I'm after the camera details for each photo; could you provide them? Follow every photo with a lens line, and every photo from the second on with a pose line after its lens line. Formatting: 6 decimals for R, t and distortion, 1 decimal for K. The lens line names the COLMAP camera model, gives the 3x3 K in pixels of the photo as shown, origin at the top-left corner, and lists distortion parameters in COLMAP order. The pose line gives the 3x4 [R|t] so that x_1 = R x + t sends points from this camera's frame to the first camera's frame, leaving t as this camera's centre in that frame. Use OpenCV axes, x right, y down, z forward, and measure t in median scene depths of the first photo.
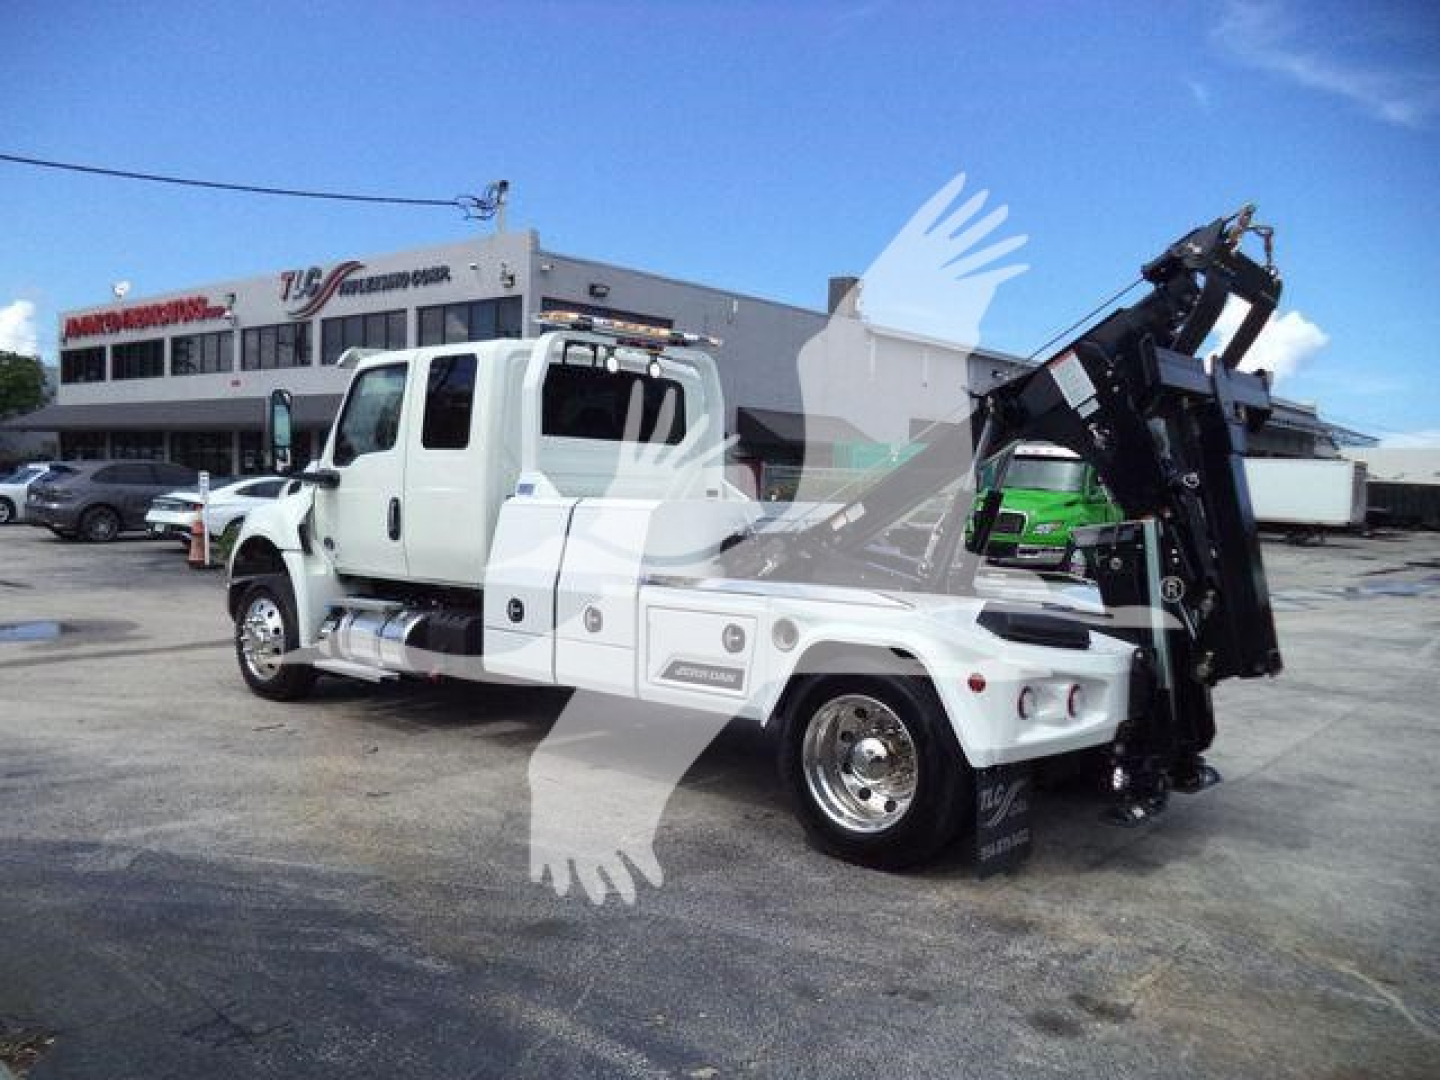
lens RADIAL K [[1159.1, 0, 733.3], [0, 1159.1, 545.0], [0, 0, 1]] dist [-0.031076, 0.004001]
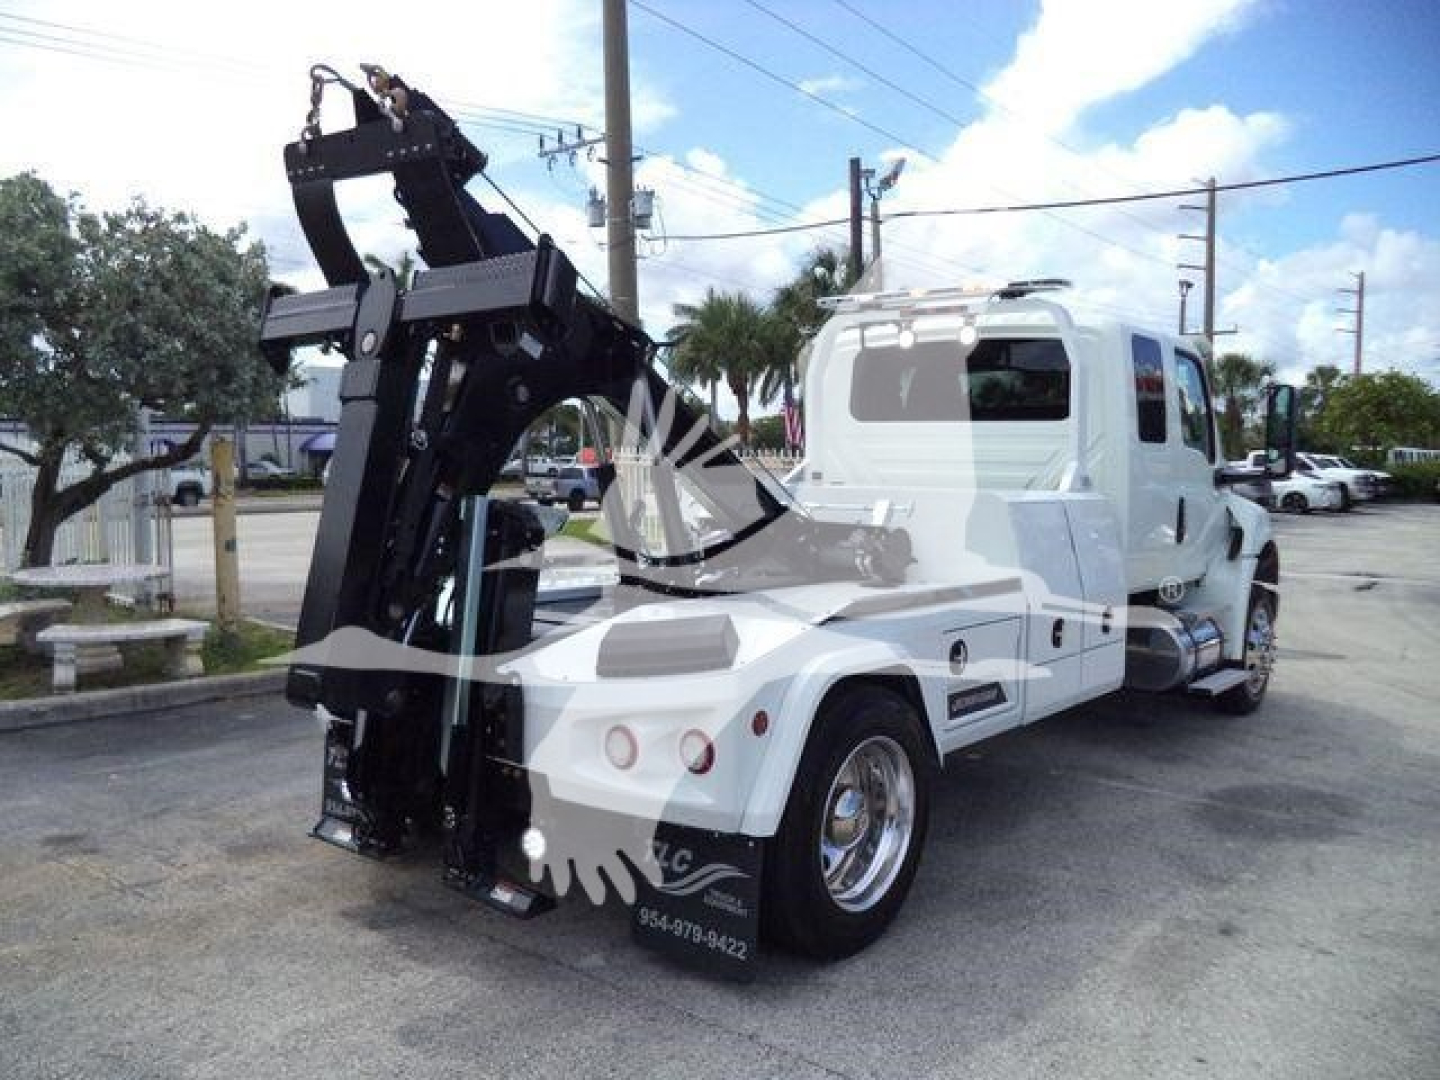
lens RADIAL K [[1200.5, 0, 720.0], [0, 1200.5, 540.0], [0, 0, 1]] dist [-0.036443, -0.001005]
pose [[0.020111, 0.040544, -0.998975, 0.305983], [-0.063725, 0.997198, 0.039189, -0.009732], [0.997765, 0.062872, 0.022638, 0.308257]]
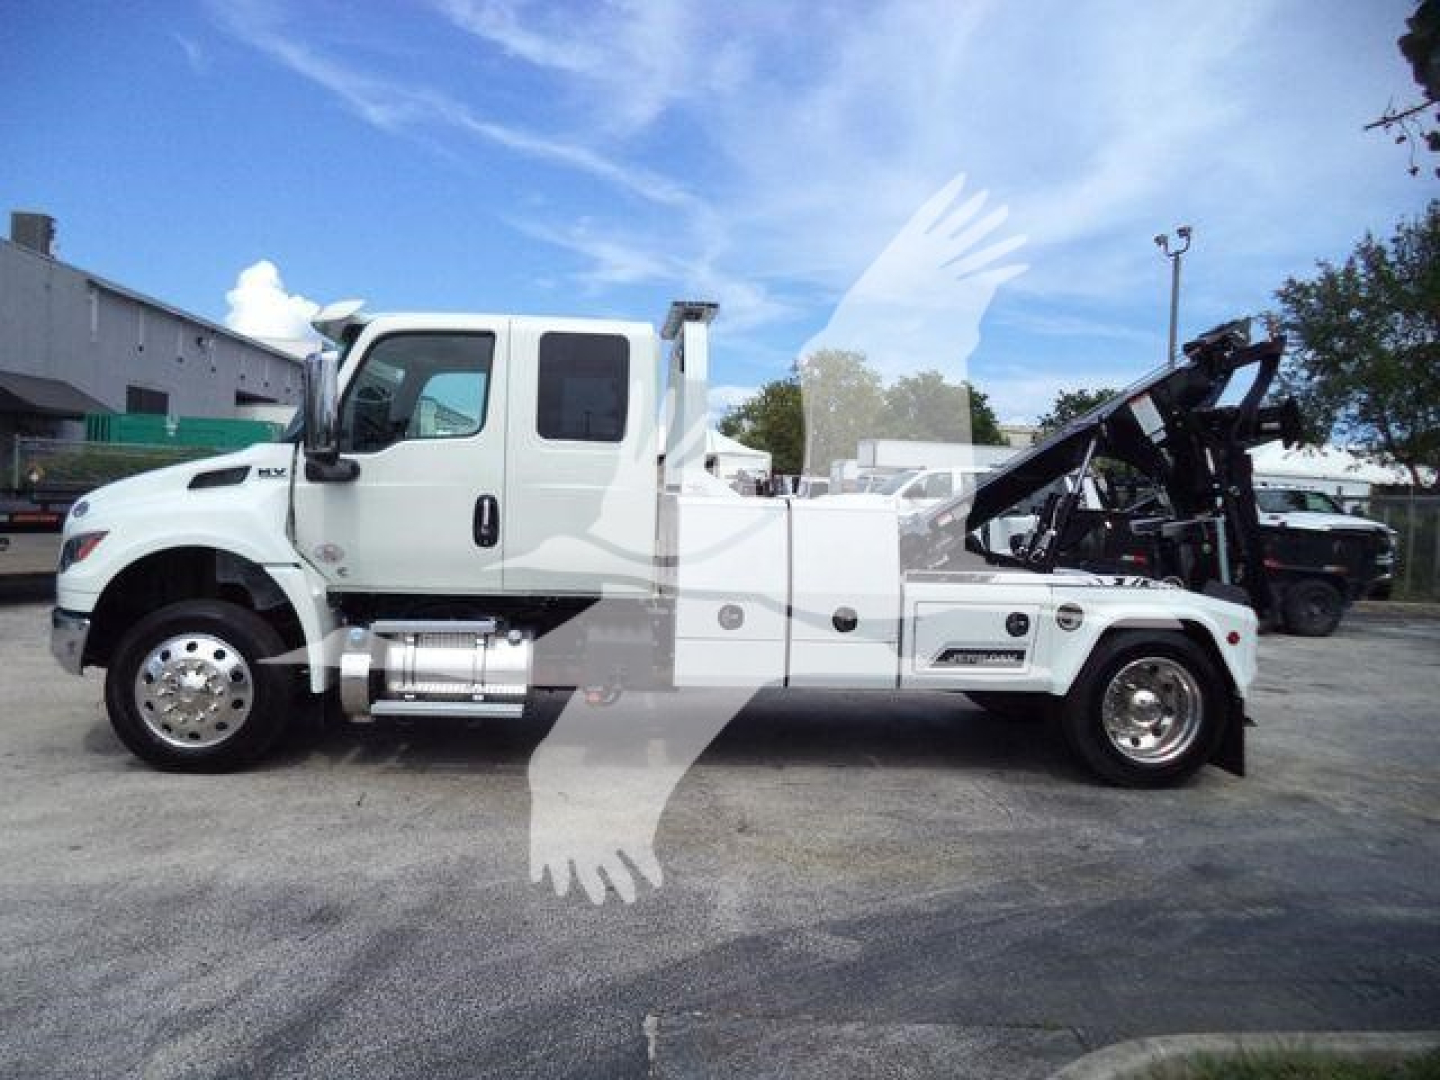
lens RADIAL K [[1163.7, 0, 712.7], [0, 1163.7, 541.6], [0, 0, 1]] dist [-0.014953, -0.010098]
pose [[0.700986, -0.028680, 0.712598, -0.287668], [0.015235, 0.999565, 0.025243, -0.009865], [-0.713013, -0.006839, 0.701118, 0.111510]]
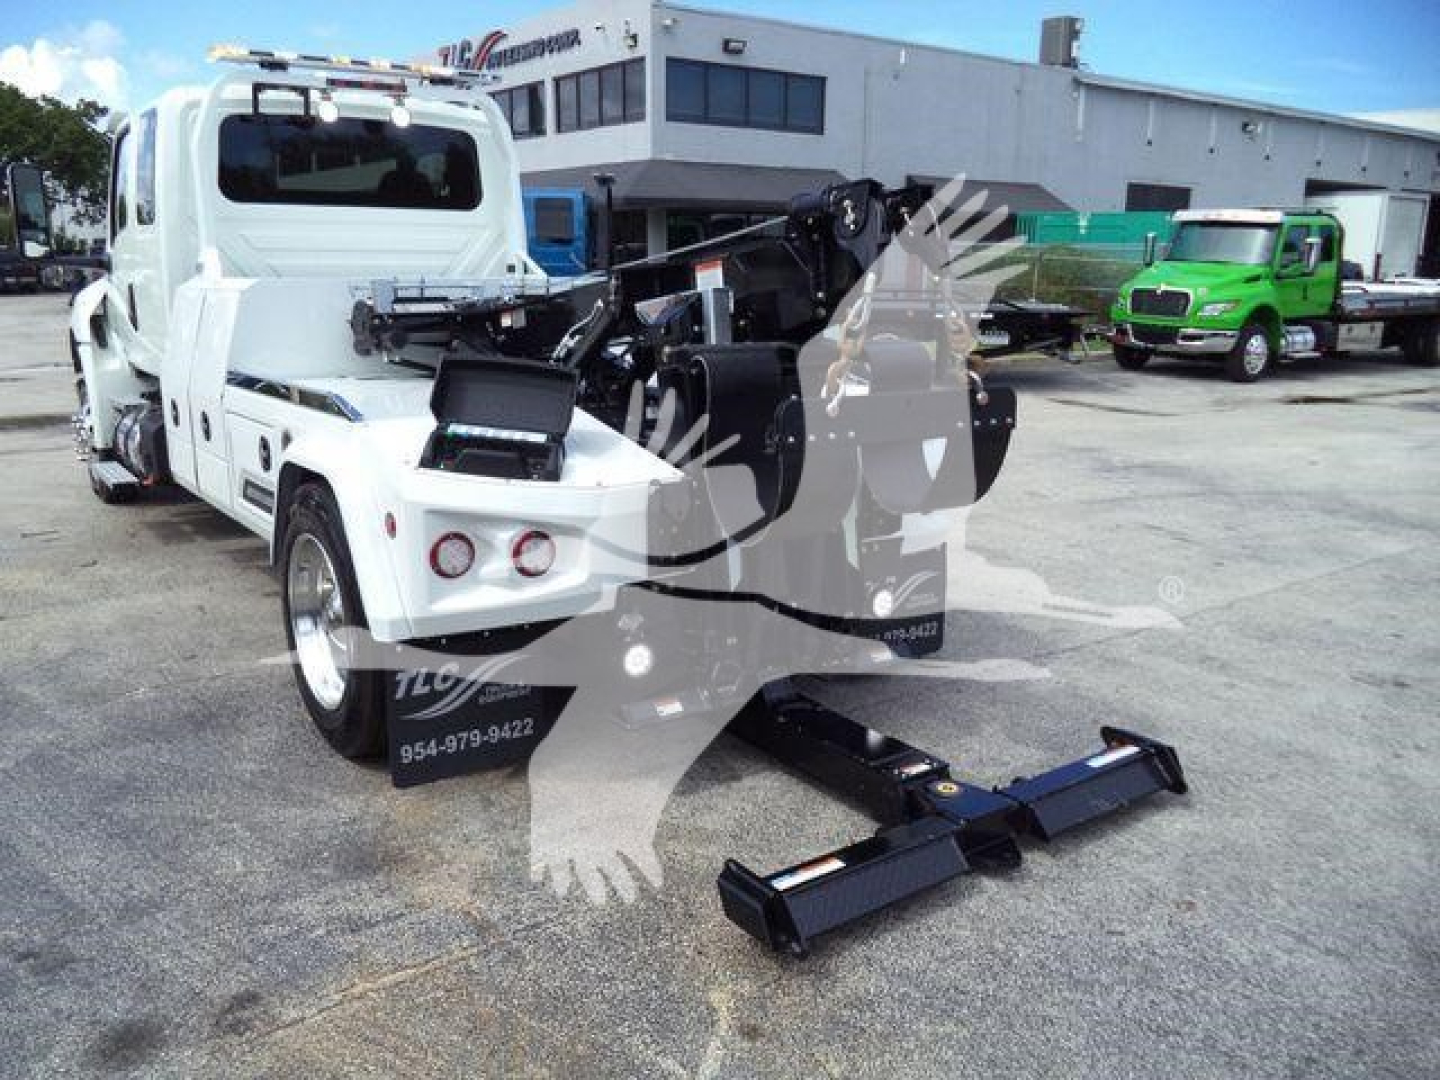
lens RADIAL K [[1172.7, 0, 750.7], [0, 1172.7, 532.6], [0, 0, 1]] dist [-0.031275, 0.000253]
pose [[0.973855, 0.031695, -0.224948, 0.139816], [0.006907, 0.985630, 0.168777, 0.000506], [0.227065, -0.165918, 0.959642, 0.083608]]
